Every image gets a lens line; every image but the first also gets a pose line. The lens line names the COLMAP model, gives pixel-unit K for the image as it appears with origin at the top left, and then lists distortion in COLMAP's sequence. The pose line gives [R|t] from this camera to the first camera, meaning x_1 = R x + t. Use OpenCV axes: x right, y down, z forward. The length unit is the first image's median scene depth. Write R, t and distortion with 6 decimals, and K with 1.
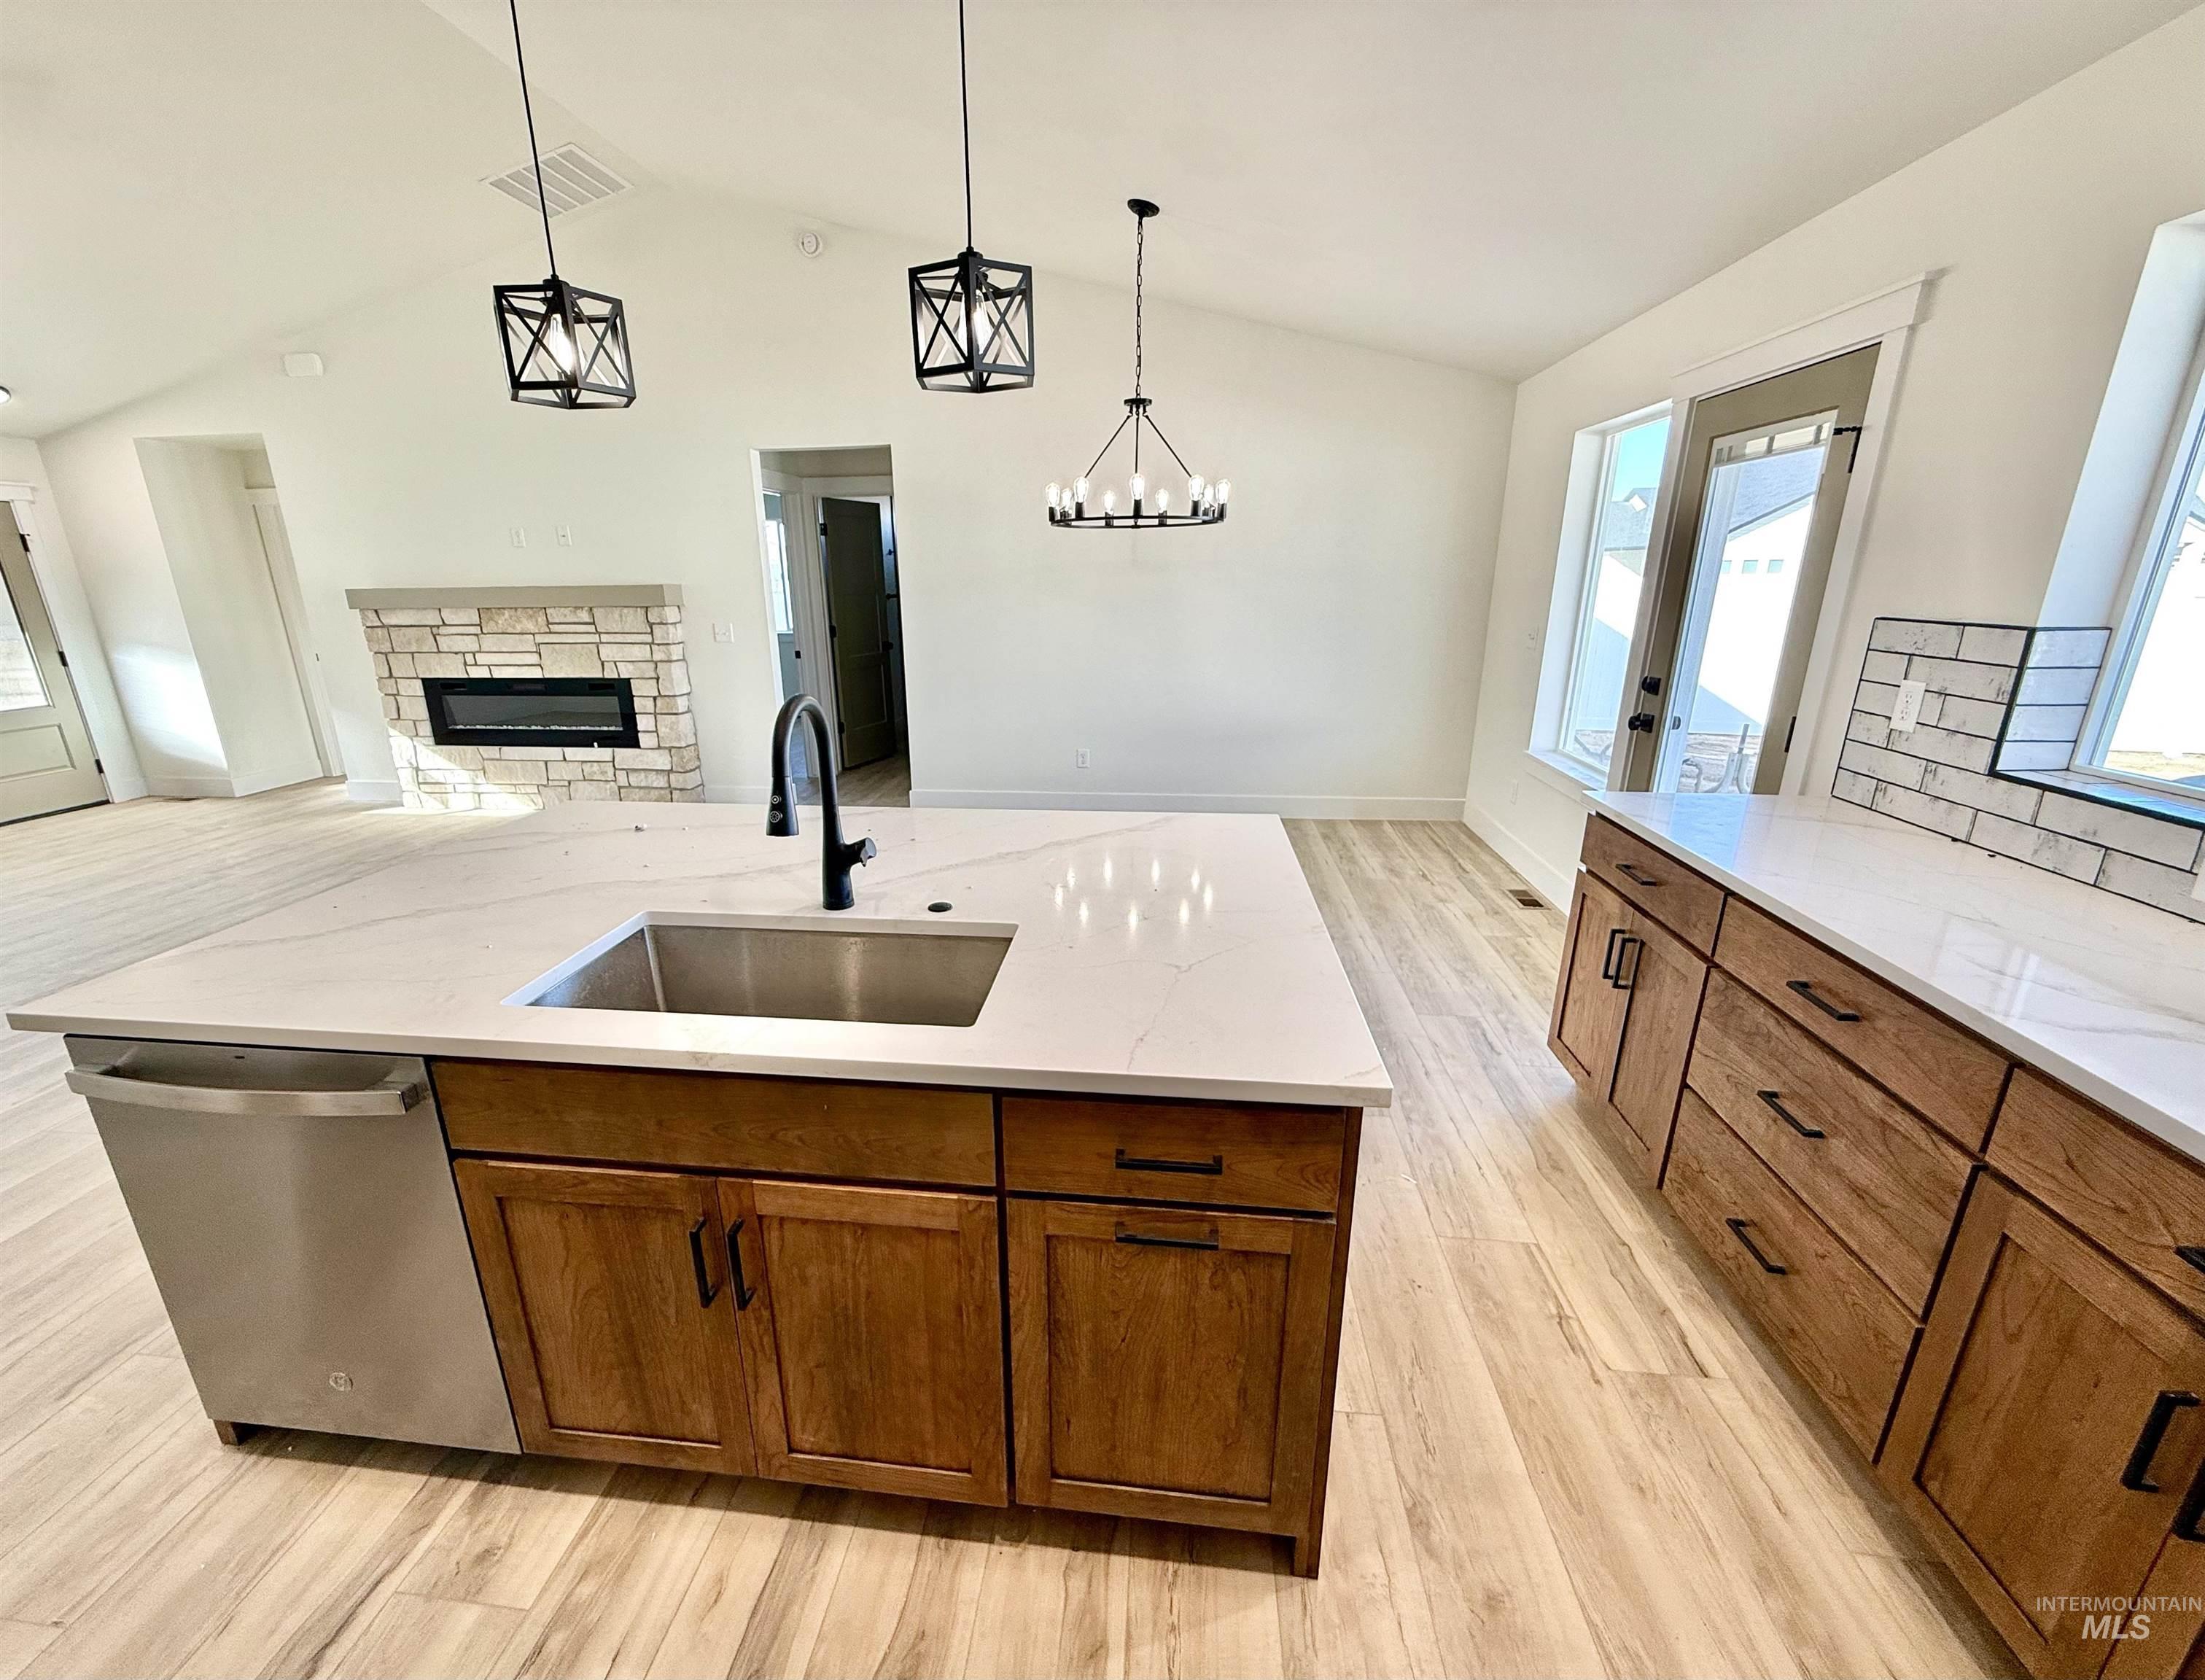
lens RADIAL K [[905.2, 0, 1052.8], [0, 905.2, 856.9], [0, 0, 1]] dist [-0.003029, -0.000361]
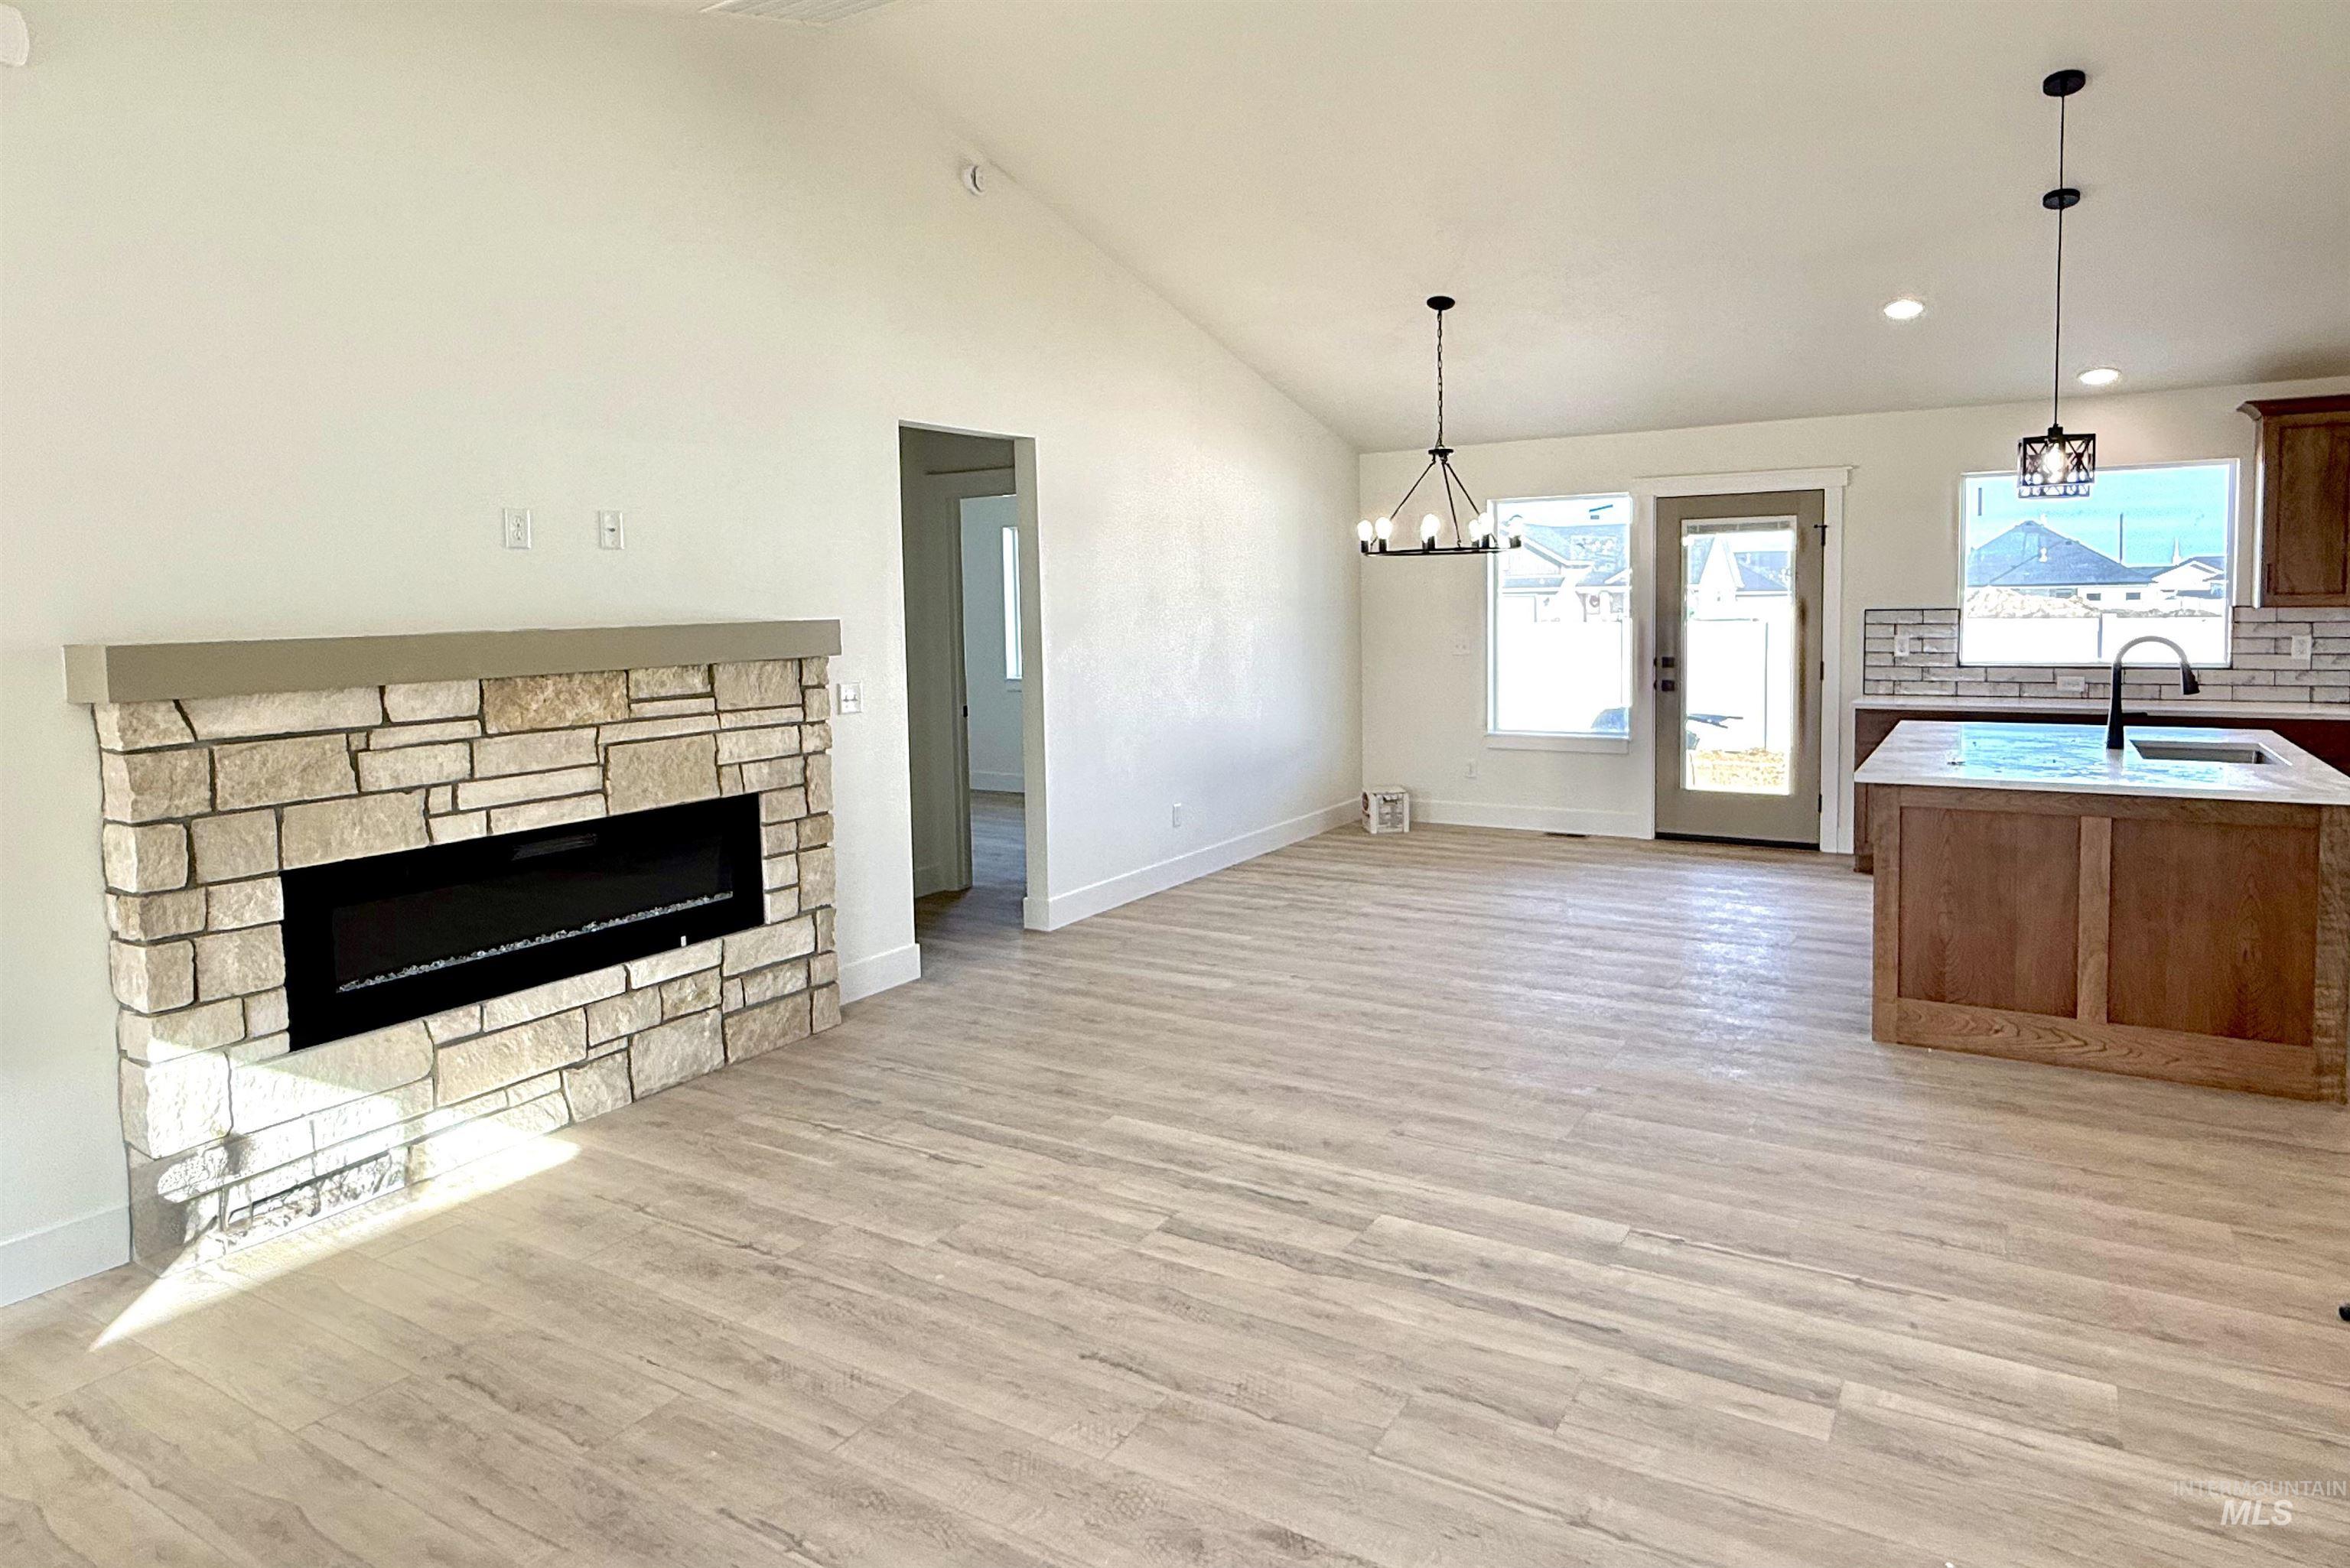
lens RADIAL K [[1397.3, 0, 1179.0], [0, 1397.3, 666.2], [0, 0, 1]] dist [0.001596, -0.000649]
pose [[0.406931, -0.042233, 0.912482, -1.123512], [0.288101, 0.953879, -0.084333, -0.130559], [-0.866836, 0.297205, 0.400331, 0.447863]]
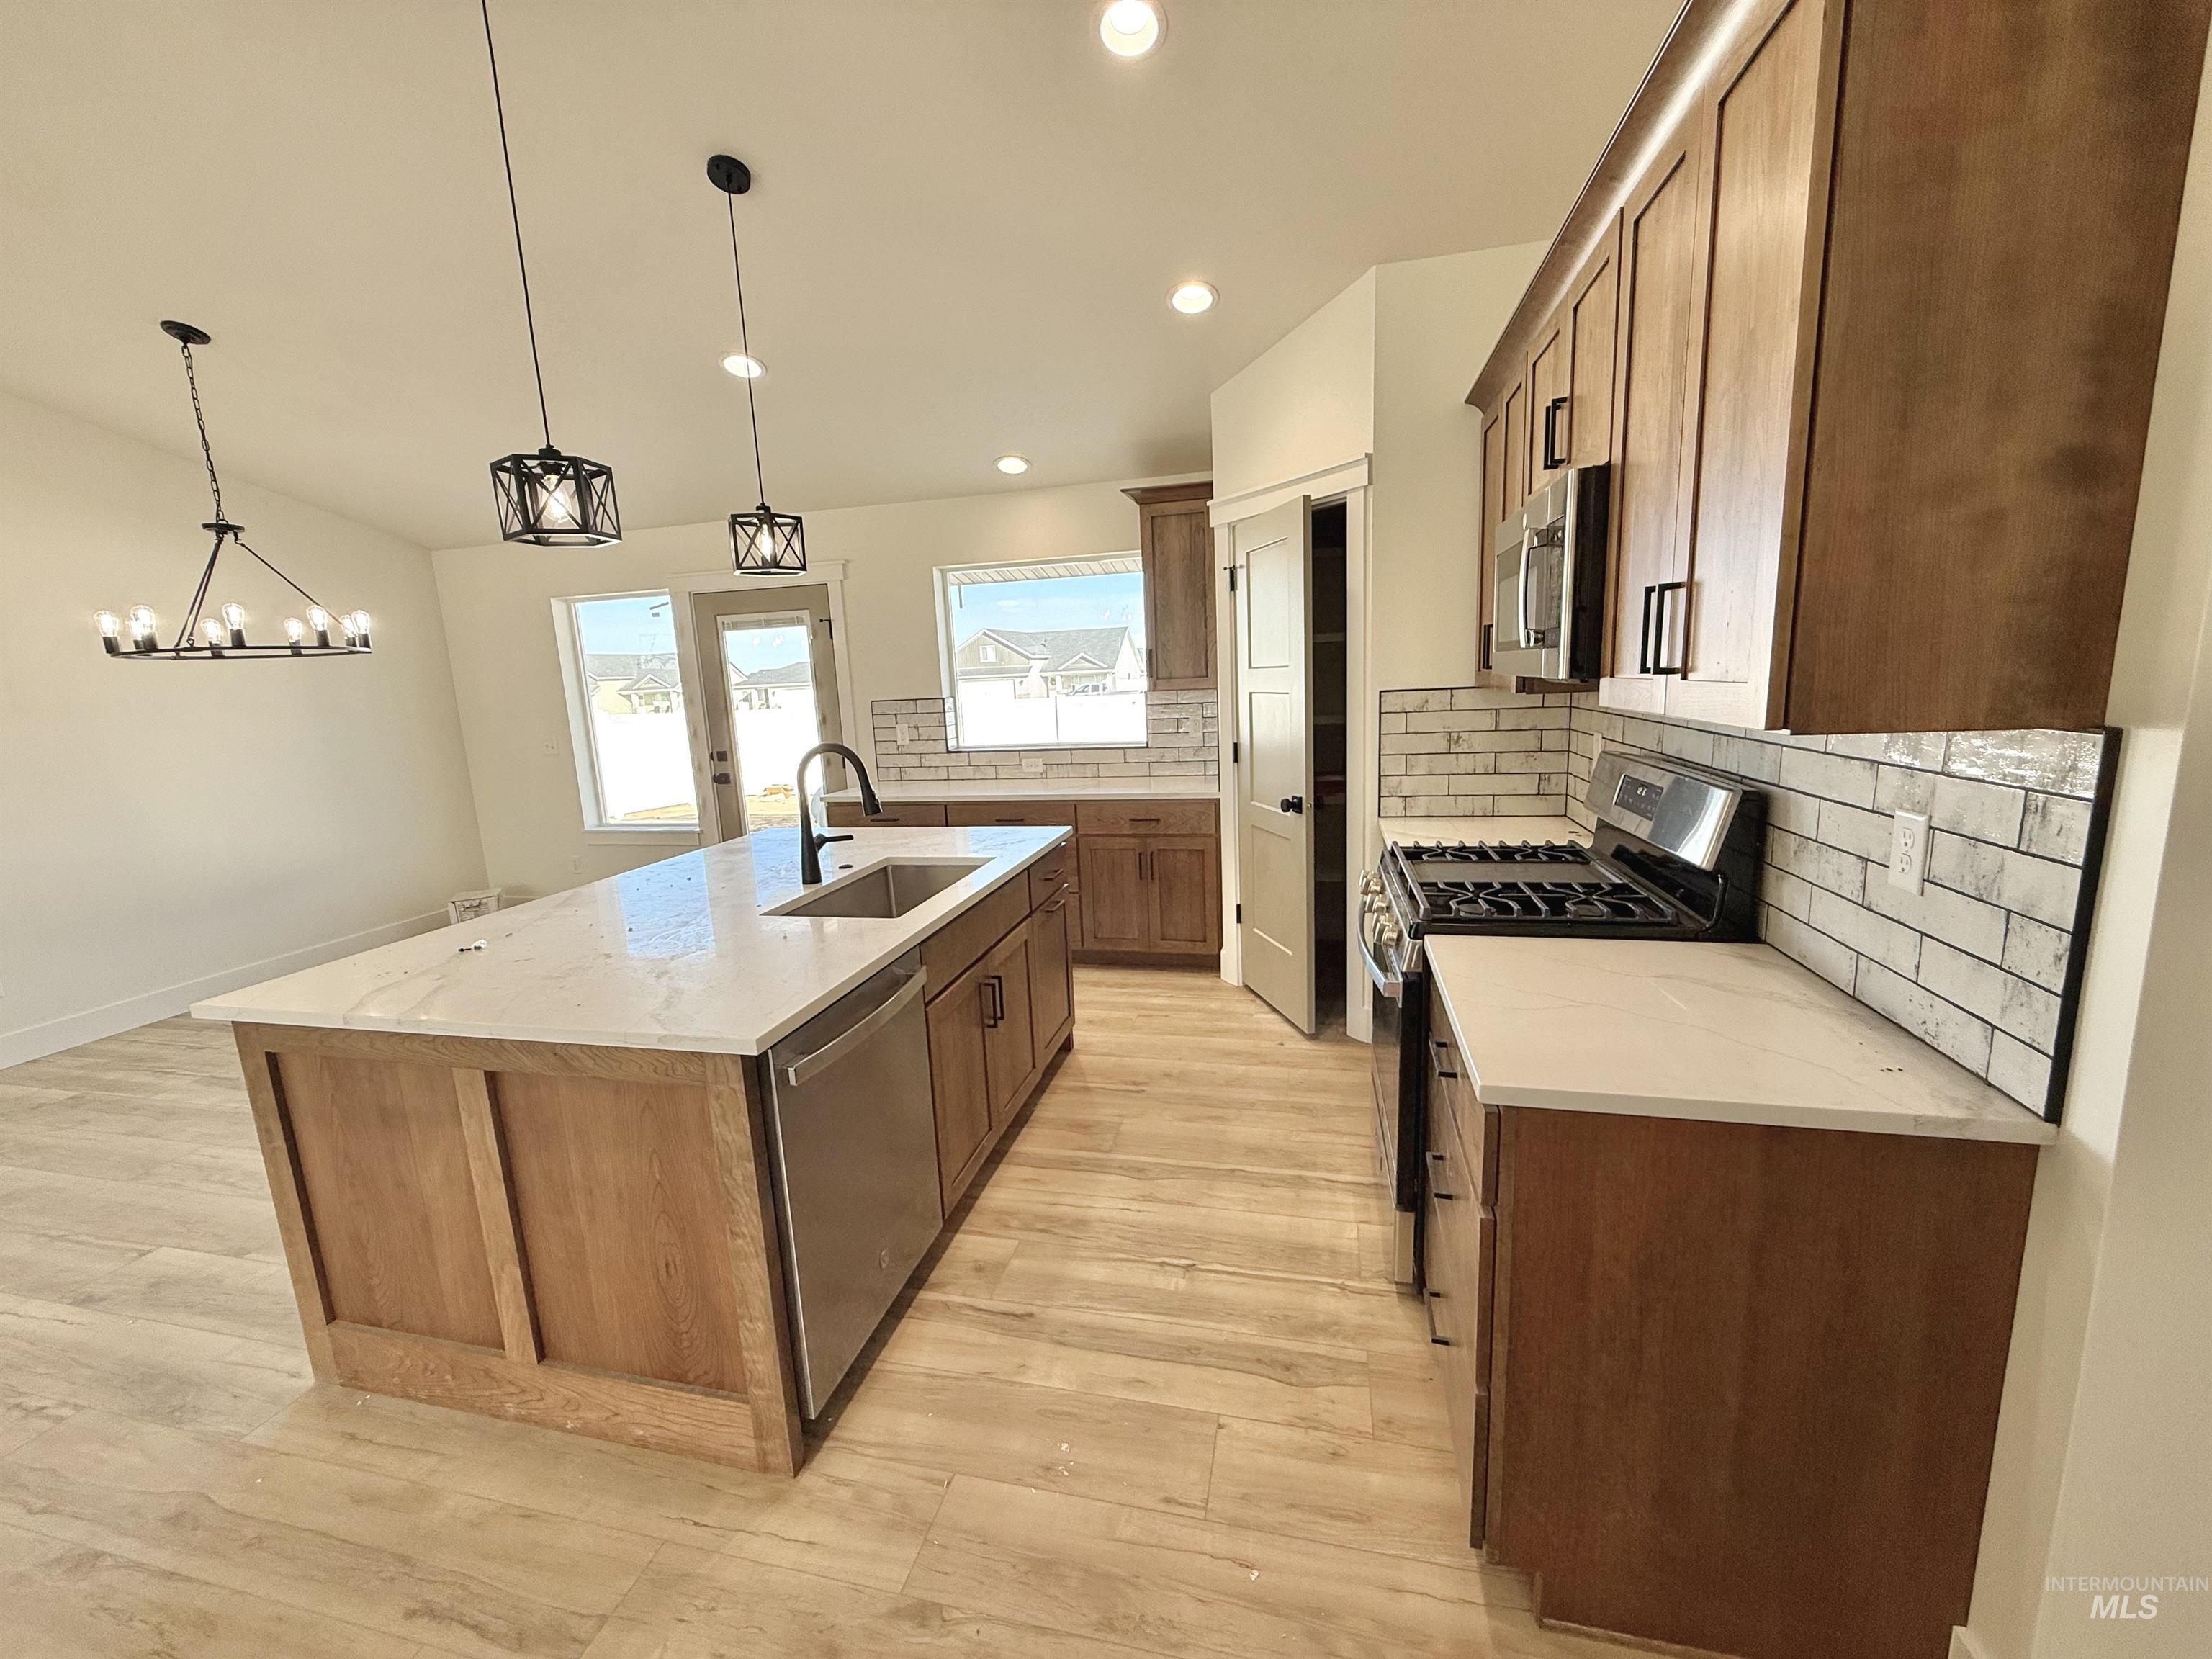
lens RADIAL K [[874.3, 0, 1106.0], [0, 874.3, 829.5], [0, 0, 1]] dist [0.012308, -0.010084]
pose [[0.112293, -0.171254, 0.978807, -0.495872], [0.340014, 0.932197, 0.124091, -0.014135], [-0.933692, 0.318874, 0.162908, 0.074876]]
